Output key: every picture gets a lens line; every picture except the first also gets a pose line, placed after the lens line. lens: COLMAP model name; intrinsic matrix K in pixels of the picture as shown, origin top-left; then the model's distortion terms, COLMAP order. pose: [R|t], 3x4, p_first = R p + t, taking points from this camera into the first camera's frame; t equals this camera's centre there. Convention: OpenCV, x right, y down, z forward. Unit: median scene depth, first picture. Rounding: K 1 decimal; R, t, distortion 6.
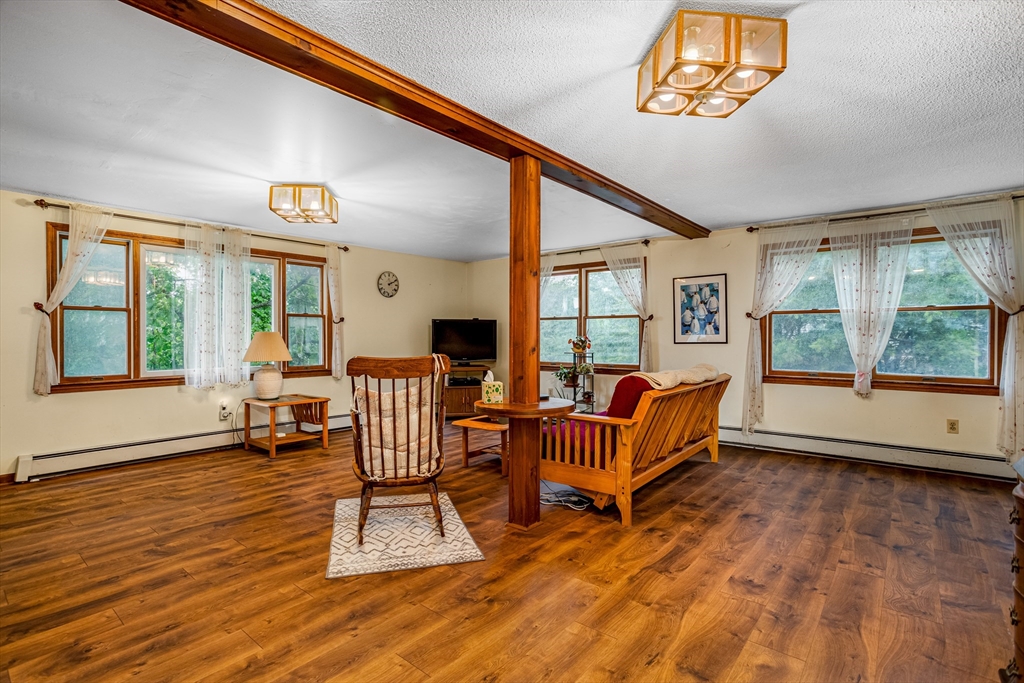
lens RADIAL K [[491.1, 0, 501.0], [0, 491.1, 344.2], [0, 0, 1]] dist [-0.027612, 0.010245]
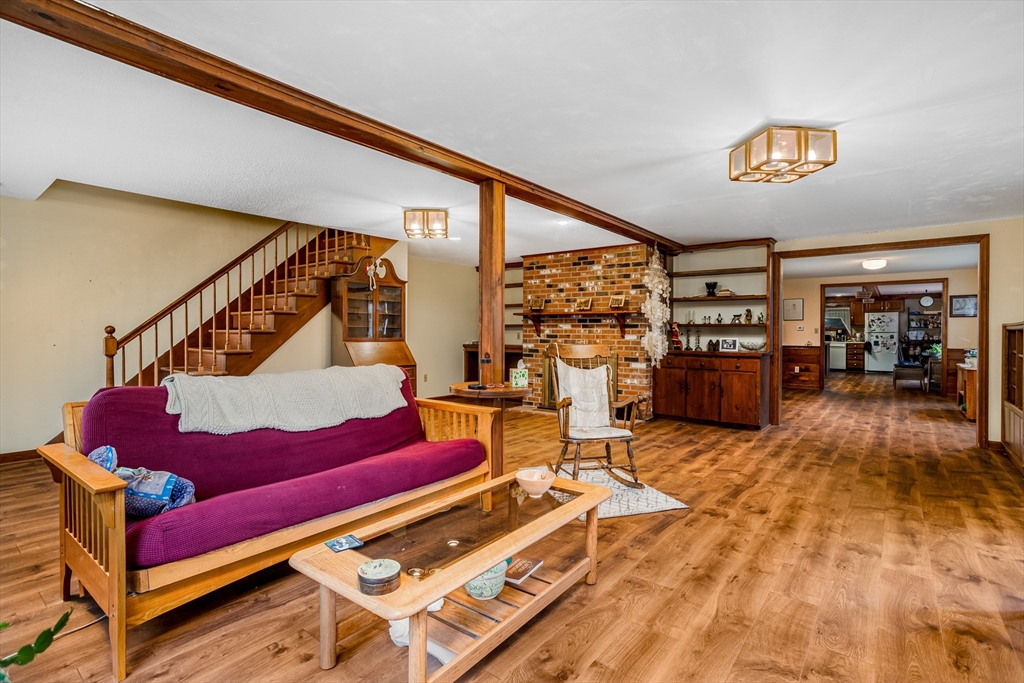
lens RADIAL K [[491.1, 0, 502.0], [0, 491.1, 351.3], [0, 0, 1]] dist [-0.027612, 0.010245]
pose [[-0.999973, -0.002603, -0.006918, 0.028953], [-0.002909, 0.999000, 0.044626, -0.018347], [0.006795, 0.044645, -0.998980, 1.926526]]
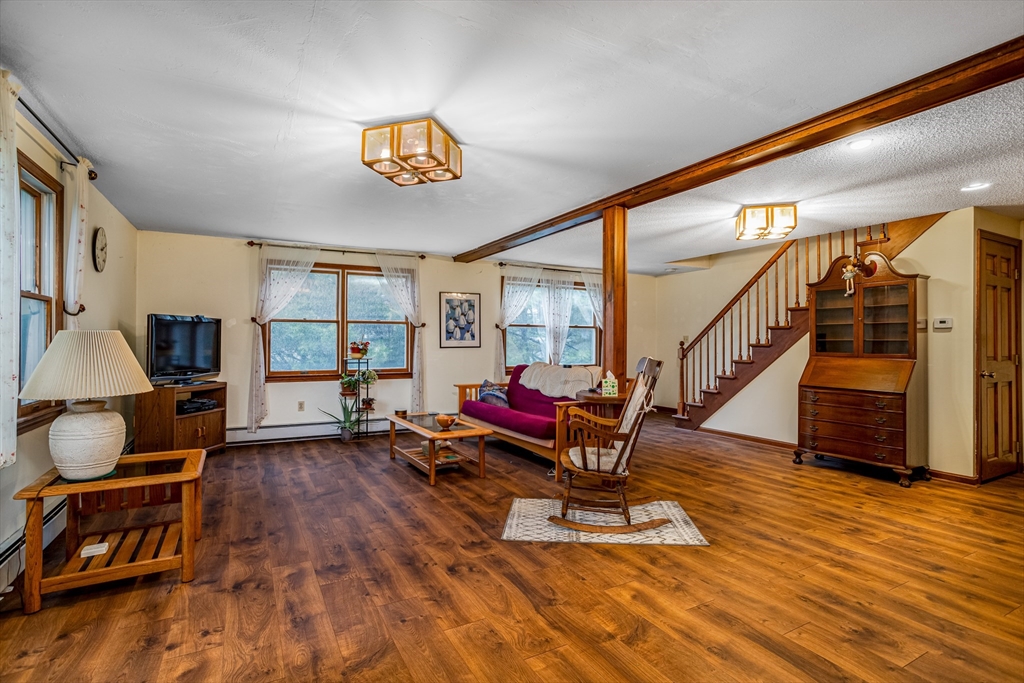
lens RADIAL K [[491.1, 0, 513.3], [0, 491.1, 340.2], [0, 0, 1]] dist [-0.027612, 0.010245]
pose [[0.366212, 0.002615, 0.930528, -1.112537], [0.012368, 0.999894, -0.007677, -0.014028], [-0.930449, 0.014320, 0.366140, 0.675118]]
